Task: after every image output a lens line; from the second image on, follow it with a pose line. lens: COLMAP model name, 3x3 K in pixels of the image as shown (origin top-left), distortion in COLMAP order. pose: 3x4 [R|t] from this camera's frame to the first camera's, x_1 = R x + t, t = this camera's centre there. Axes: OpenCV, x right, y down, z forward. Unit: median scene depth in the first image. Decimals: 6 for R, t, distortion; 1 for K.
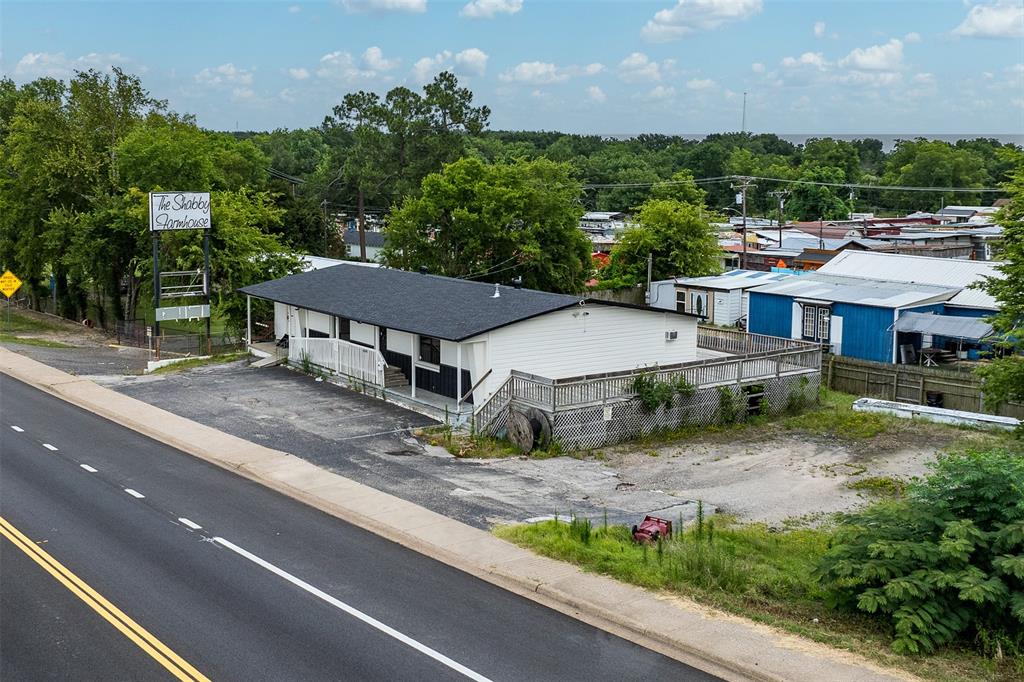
lens RADIAL K [[1100.5, 0, 404.9], [0, 1100.5, 257.0], [0, 0, 1]] dist [-0.009566, -0.022294]
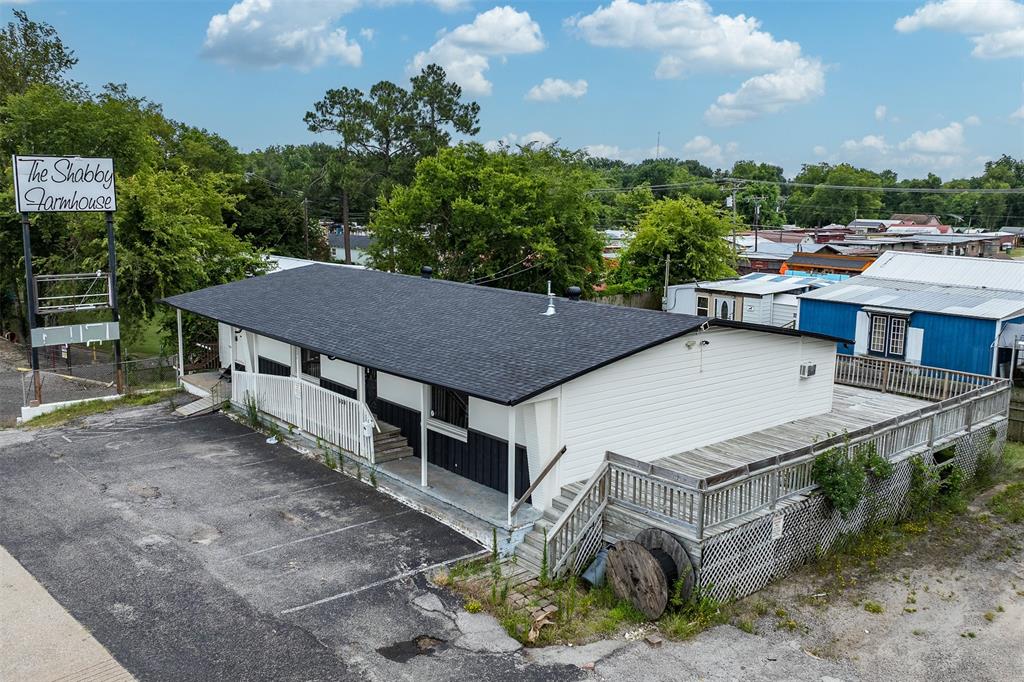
lens RADIAL K [[875.2, 0, 500.3], [0, 875.2, 328.9], [0, 0, 1]] dist [-0.021284, 0.002320]
pose [[0.991591, -0.007447, 0.129196, -0.009408], [-0.002224, 0.997215, 0.074551, 0.006050], [-0.129392, -0.074211, 0.988813, 0.425281]]
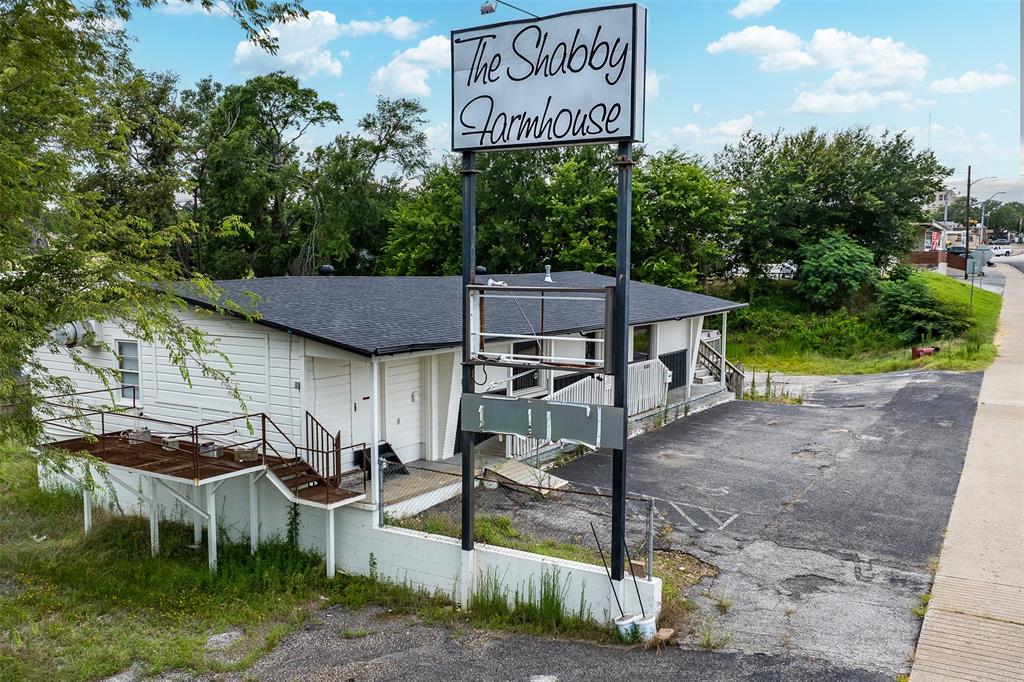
lens RADIAL K [[919.8, 0, 512.0], [0, 919.8, 341.0], [0, 0, 1]] dist [-0.005271, -0.005234]
pose [[-0.429134, -0.083055, 0.899414, -0.427623], [0.065103, 0.990329, 0.122513, -0.003657], [-0.900892, 0.111129, -0.419577, 1.108482]]
